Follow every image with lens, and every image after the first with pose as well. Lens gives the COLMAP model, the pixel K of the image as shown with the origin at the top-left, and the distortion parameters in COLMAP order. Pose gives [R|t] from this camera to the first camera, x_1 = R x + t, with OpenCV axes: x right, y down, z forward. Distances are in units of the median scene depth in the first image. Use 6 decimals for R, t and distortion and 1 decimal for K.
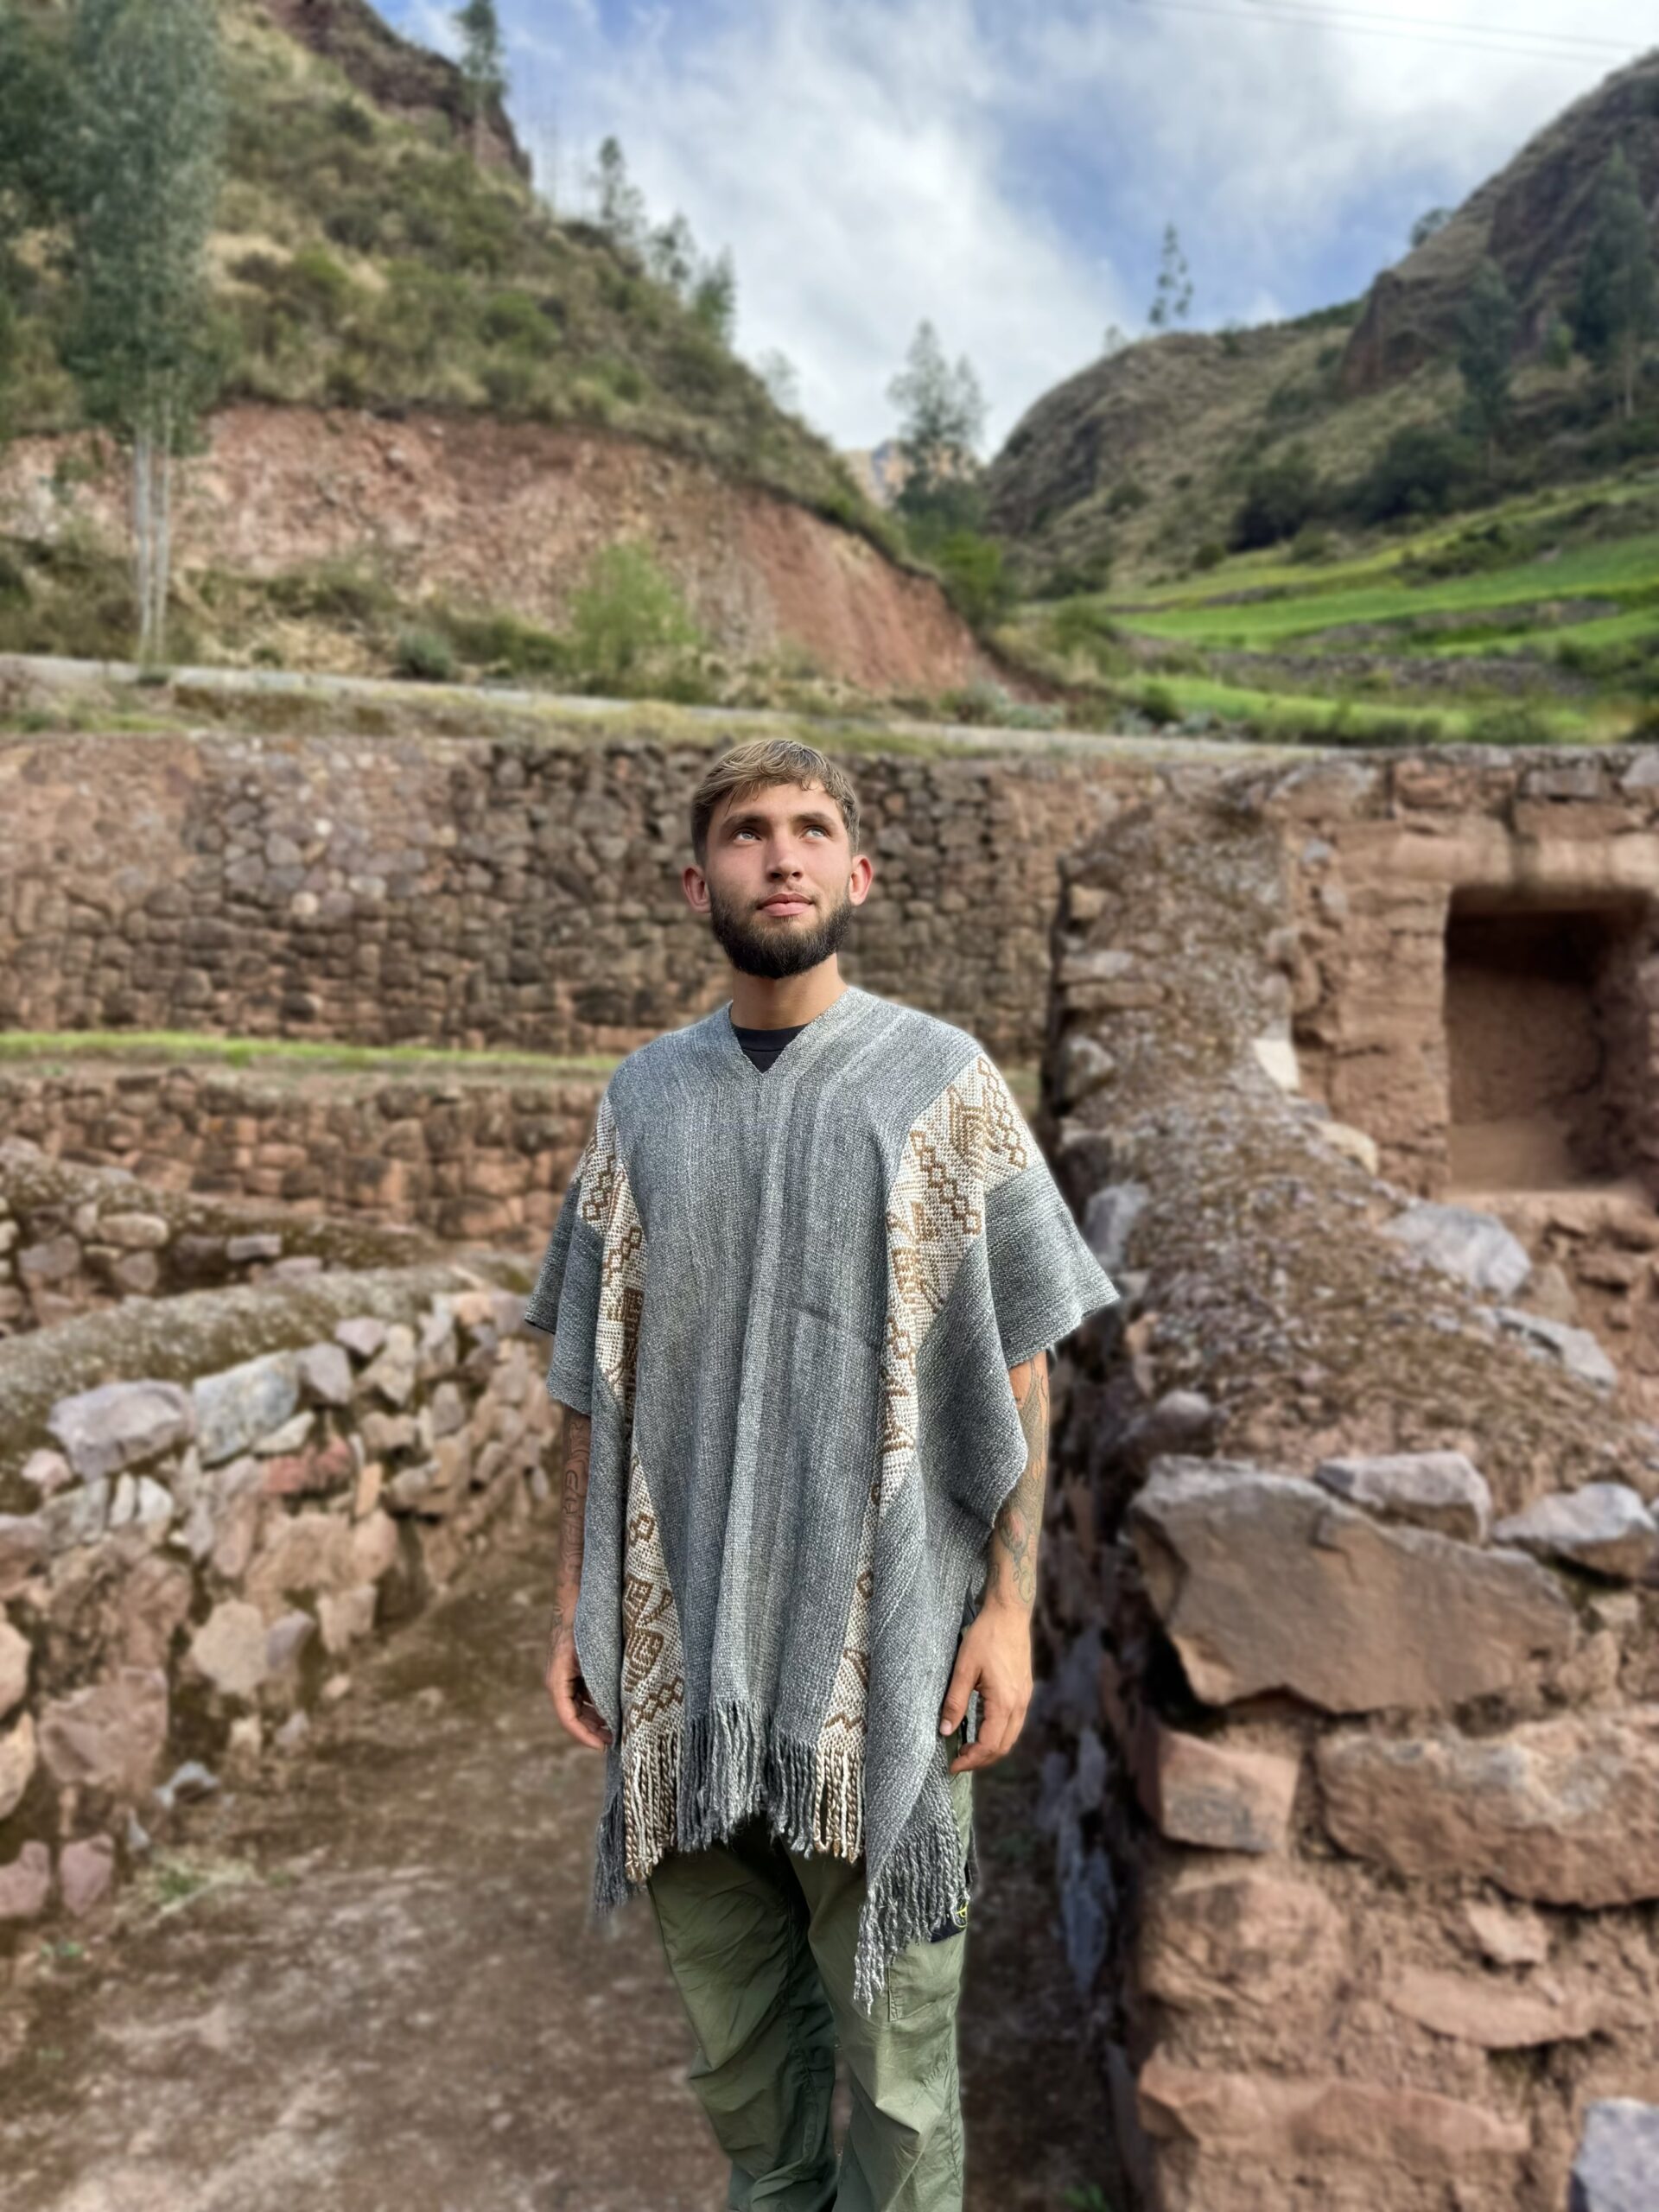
lens RADIAL K [[1592.0, 0, 841.5], [0, 1592.0, 1118.7], [0, 0, 1]] dist [0.026795, -0.029644]
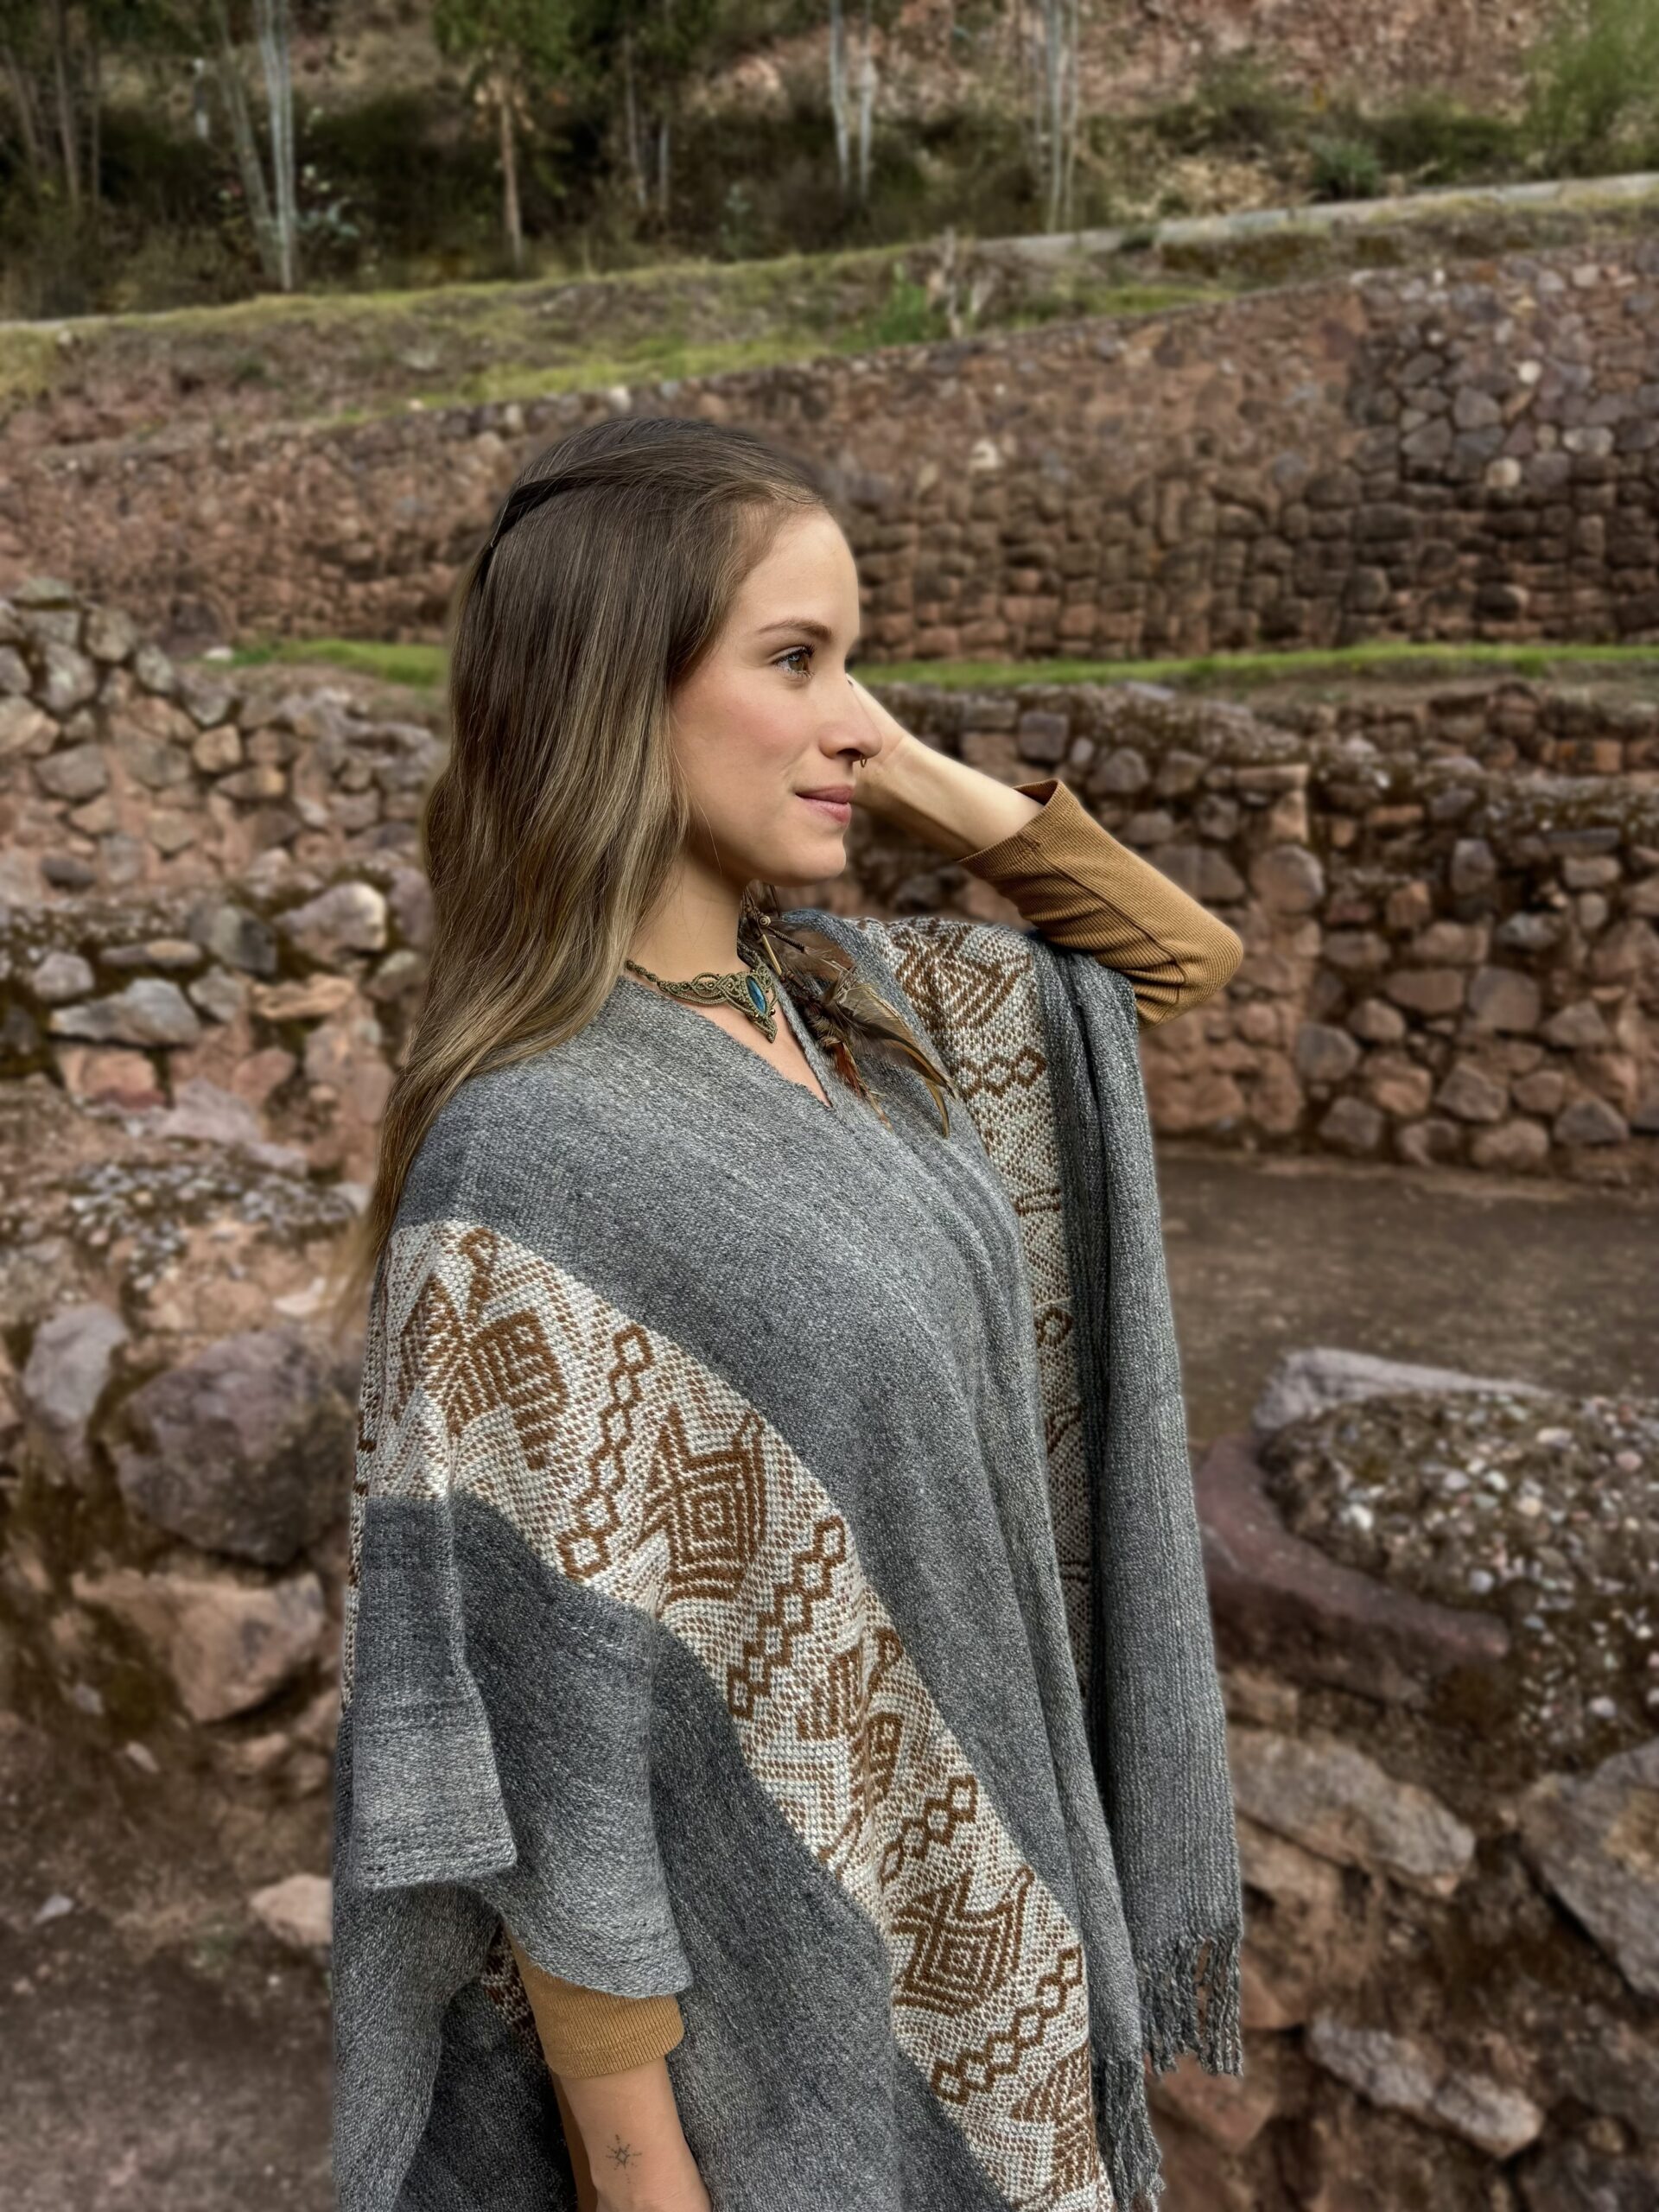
lens RADIAL K [[1611.5, 0, 838.8], [0, 1611.5, 1119.3], [0, 0, 1]] dist [0.001599, -0.004800]
pose [[0.904290, 0.053583, -0.423544, -0.275760], [0.048959, 0.972531, 0.227567, -0.014301], [0.424103, -0.226523, 0.876826, 0.032555]]
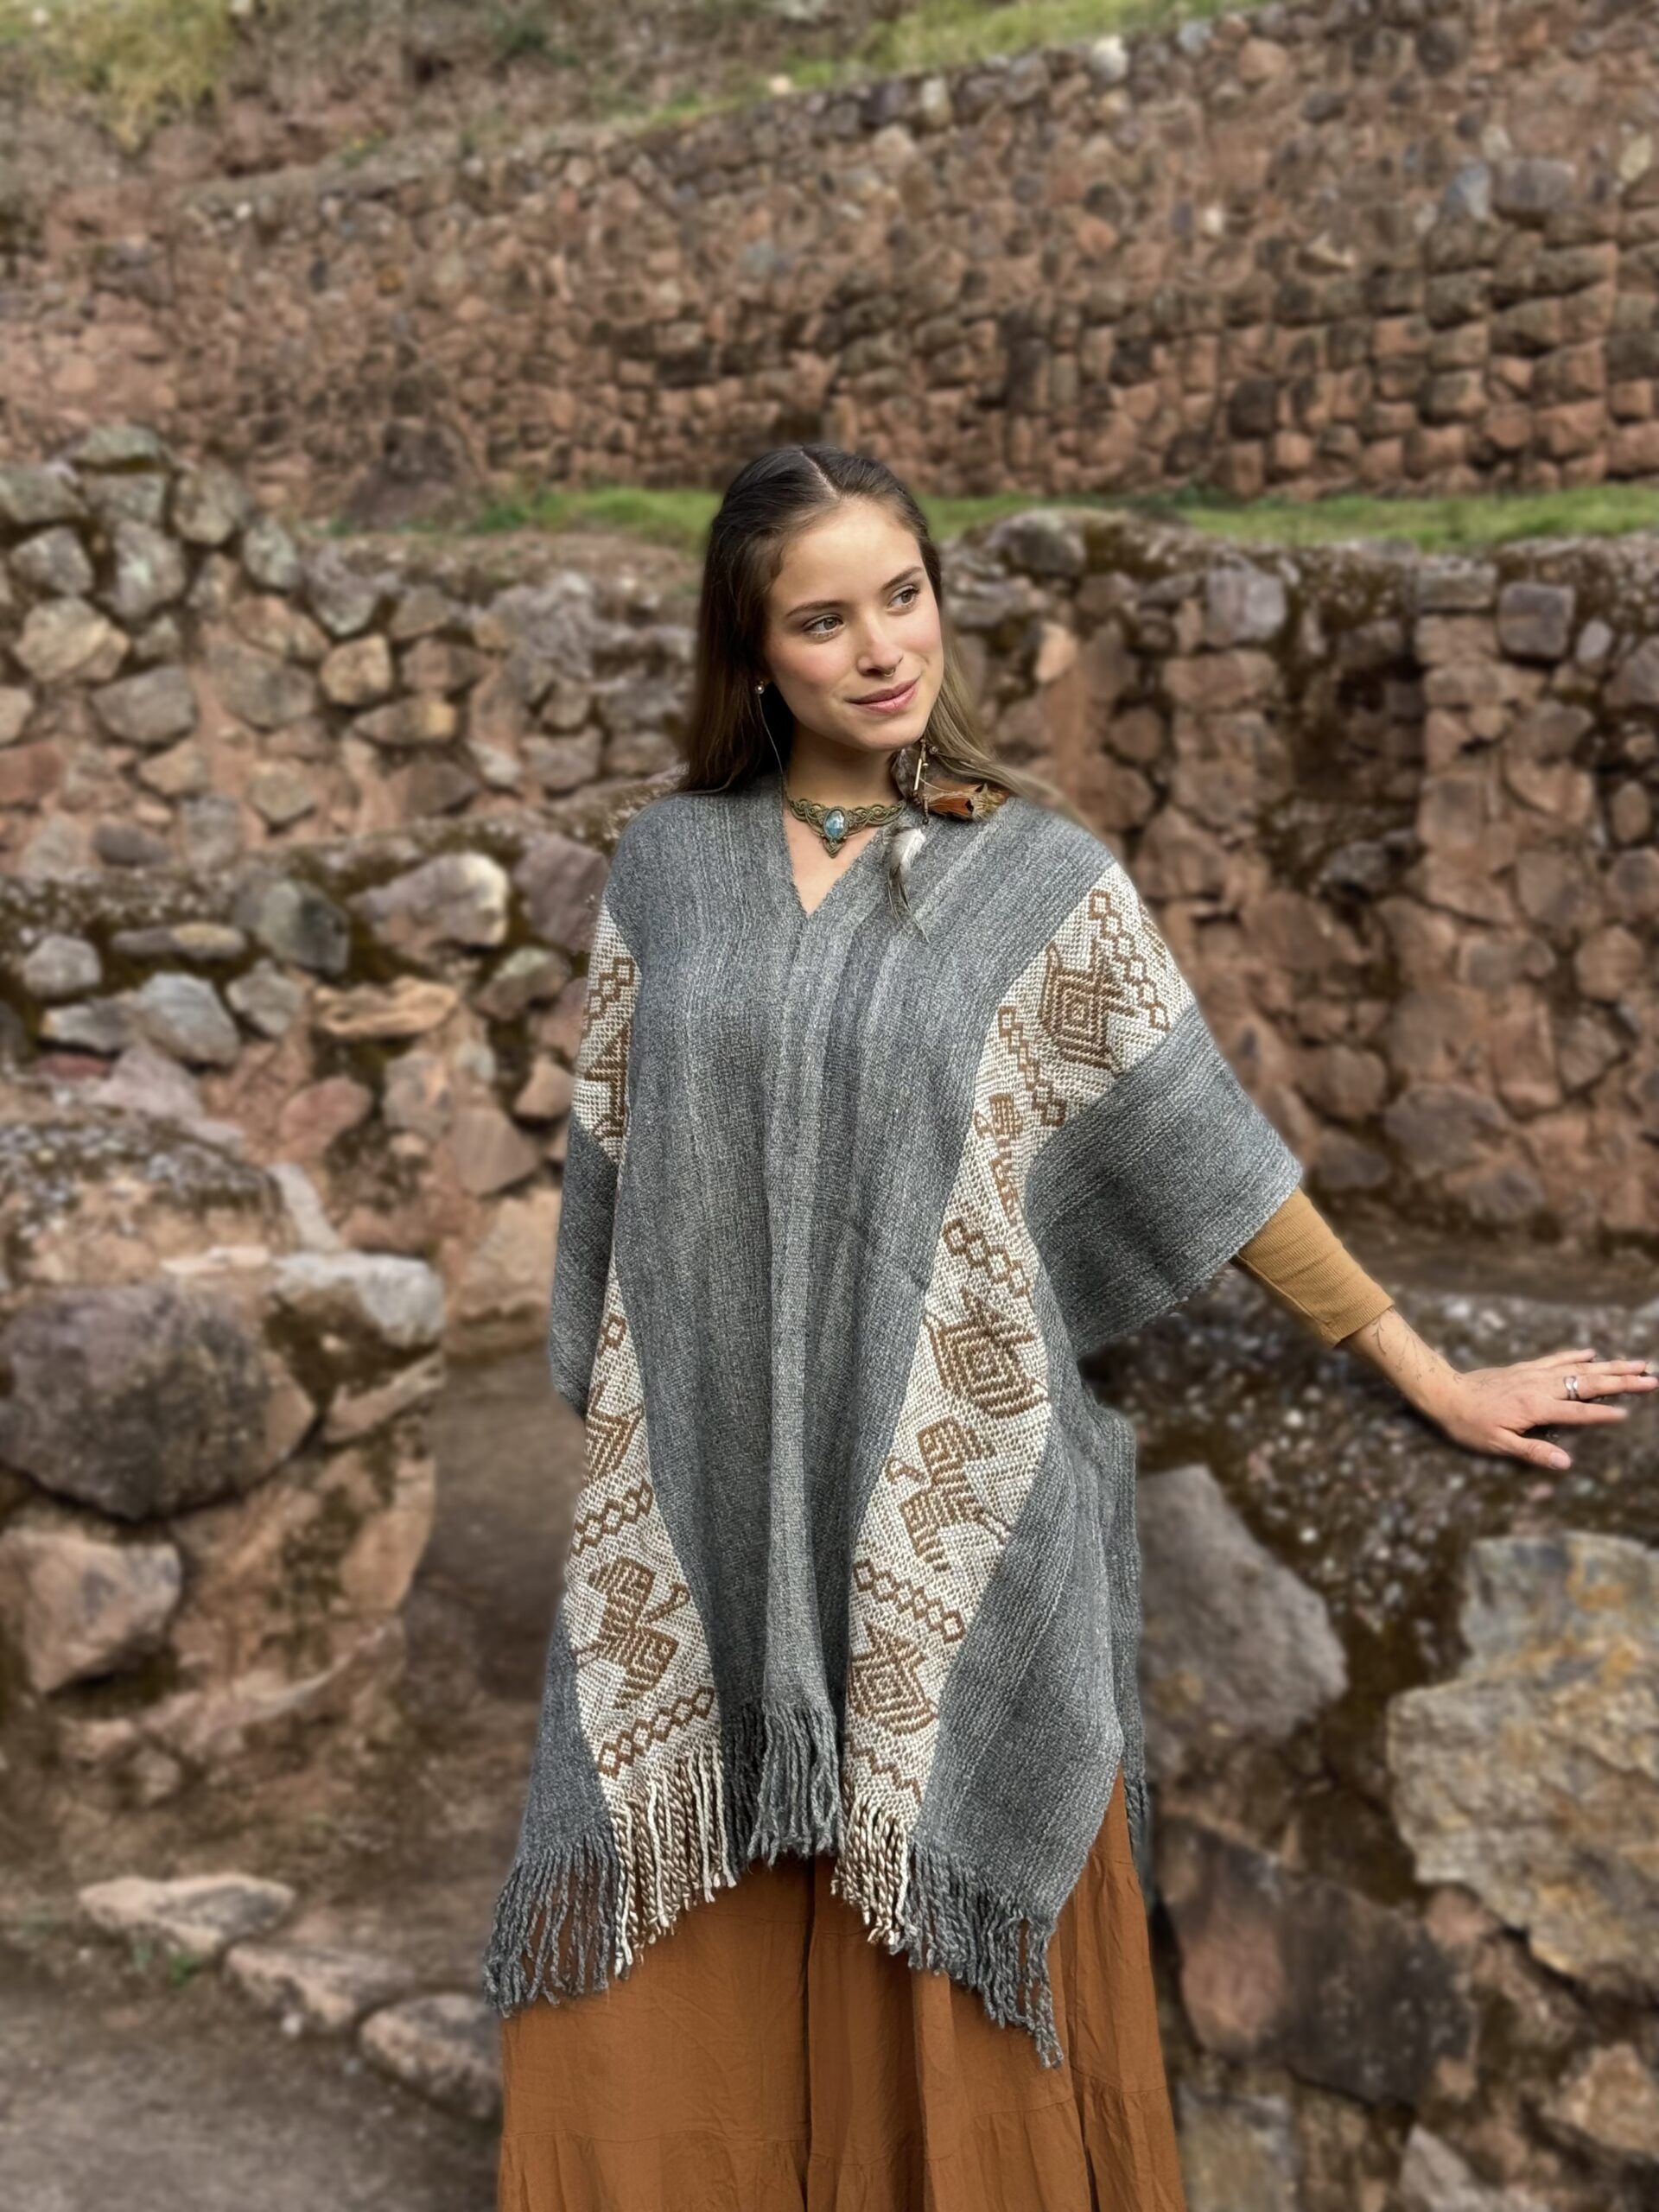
lens RADIAL K [[3157.7, 0, 861.9], [0, 3157.7, 1101.4], [0, 0, 1]] dist [0.193254, -0.346261]
pose [[0.767614, 0.029128, -0.640250, -0.154270], [0.068259, 0.989569, 0.126858, -0.009397], [0.637267, -0.141081, 0.757619, -0.034532]]
